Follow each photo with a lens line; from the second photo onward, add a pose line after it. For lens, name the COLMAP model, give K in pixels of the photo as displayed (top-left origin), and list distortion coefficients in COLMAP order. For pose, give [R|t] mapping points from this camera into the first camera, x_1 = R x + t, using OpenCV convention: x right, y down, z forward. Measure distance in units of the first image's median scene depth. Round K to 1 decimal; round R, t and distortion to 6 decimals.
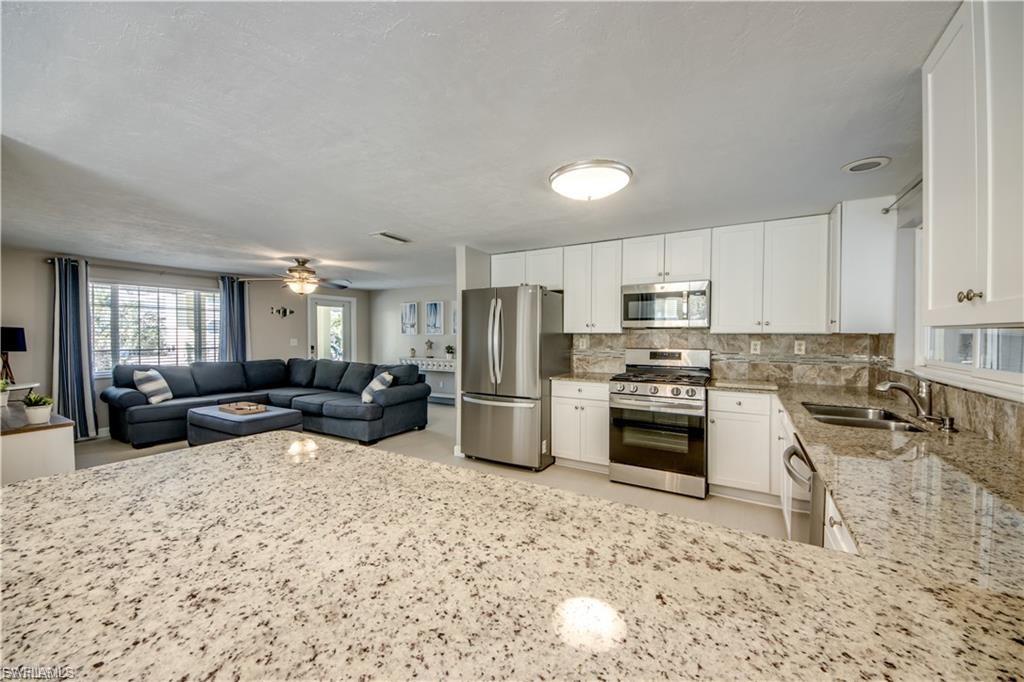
lens RADIAL K [[386.4, 0, 512.0], [0, 386.4, 341.0], [0, 0, 1]] dist [0.041881, -0.032380]
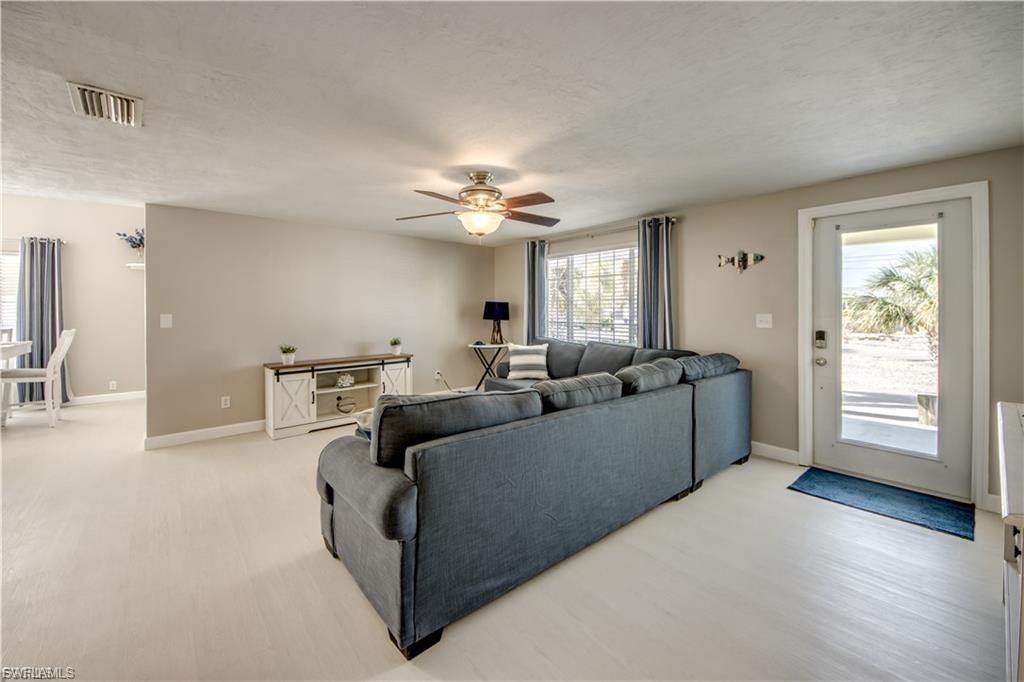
lens RADIAL K [[404.5, 0, 507.8], [0, 404.5, 342.2], [0, 0, 1]] dist [0.008964, -0.013704]
pose [[-0.350550, 0.062778, -0.934437, 0.042584], [-0.020437, 0.997000, 0.074648, -0.001832], [0.936321, 0.045265, -0.348216, 1.708758]]
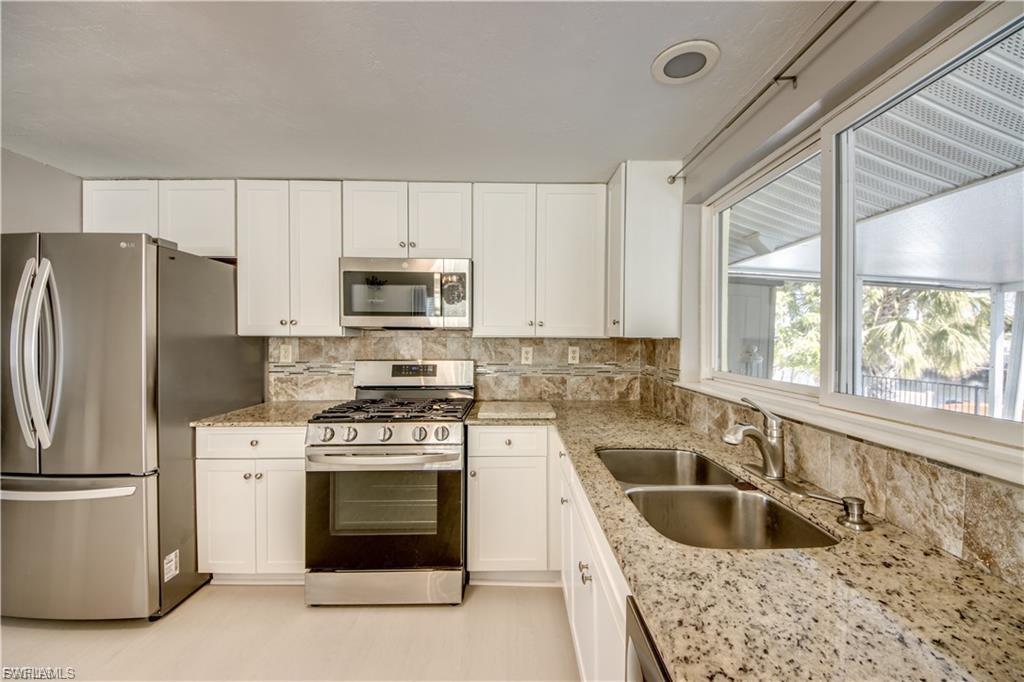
lens RADIAL K [[386.4, 0, 512.0], [0, 386.4, 341.0], [0, 0, 1]] dist [0.041881, -0.032380]
pose [[0.861015, -0.004417, 0.508561, 0.201921], [0.007015, 0.999970, -0.003192, -0.009355], [-0.508532, 0.006316, 0.861020, 0.344013]]
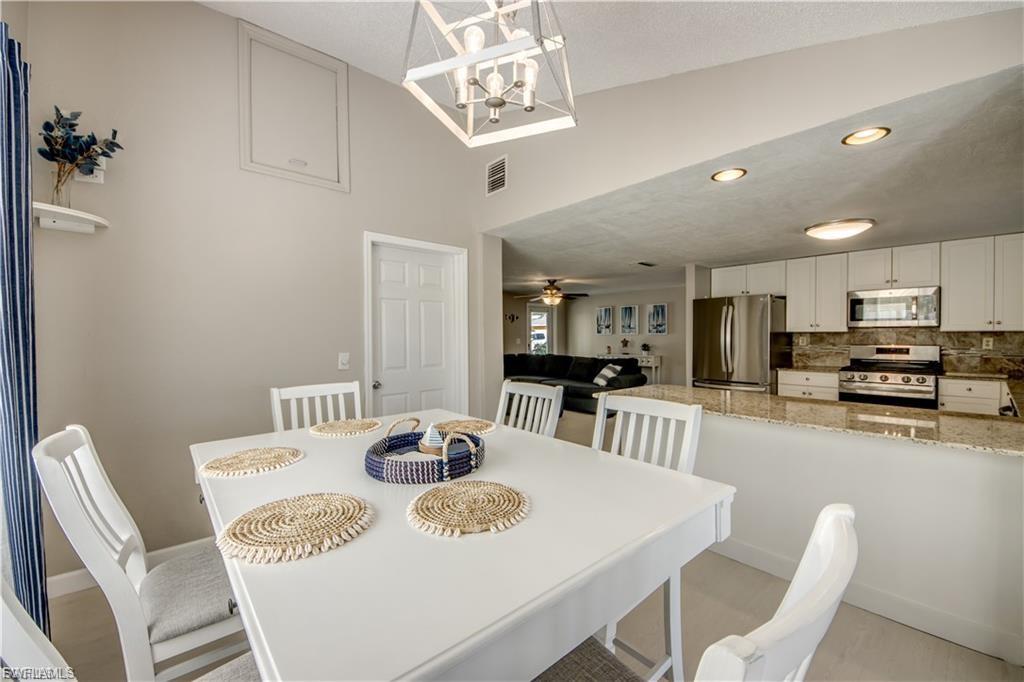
lens RADIAL K [[404.5, 0, 507.8], [0, 404.5, 342.2], [0, 0, 1]] dist [0.008964, -0.013704]
pose [[0.943171, -0.001722, -0.332304, -0.288361], [0.002780, 0.999992, 0.002707, 0.005216], [0.332296, -0.003477, 0.943169, -0.519165]]
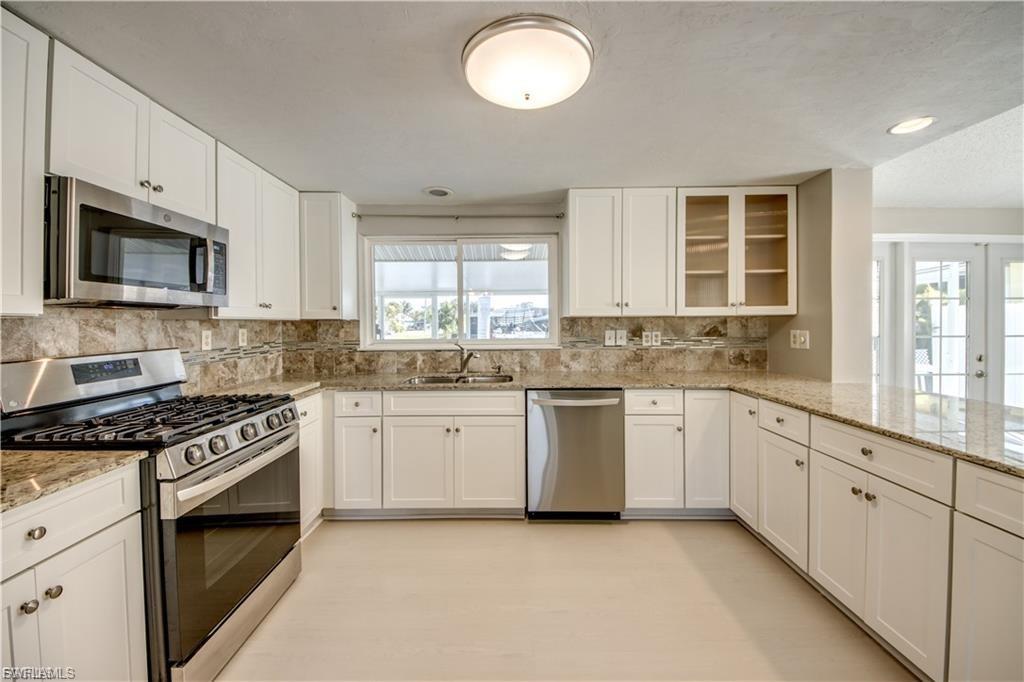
lens RADIAL K [[389.2, 0, 510.8], [0, 389.2, 324.8], [0, 0, 1]] dist [0.042563, -0.025410]
pose [[-0.506974, -0.005274, 0.861945, -0.205470], [0.020426, 0.999627, 0.018130, -0.011125], [-0.861719, 0.026797, -0.506677, 0.836040]]
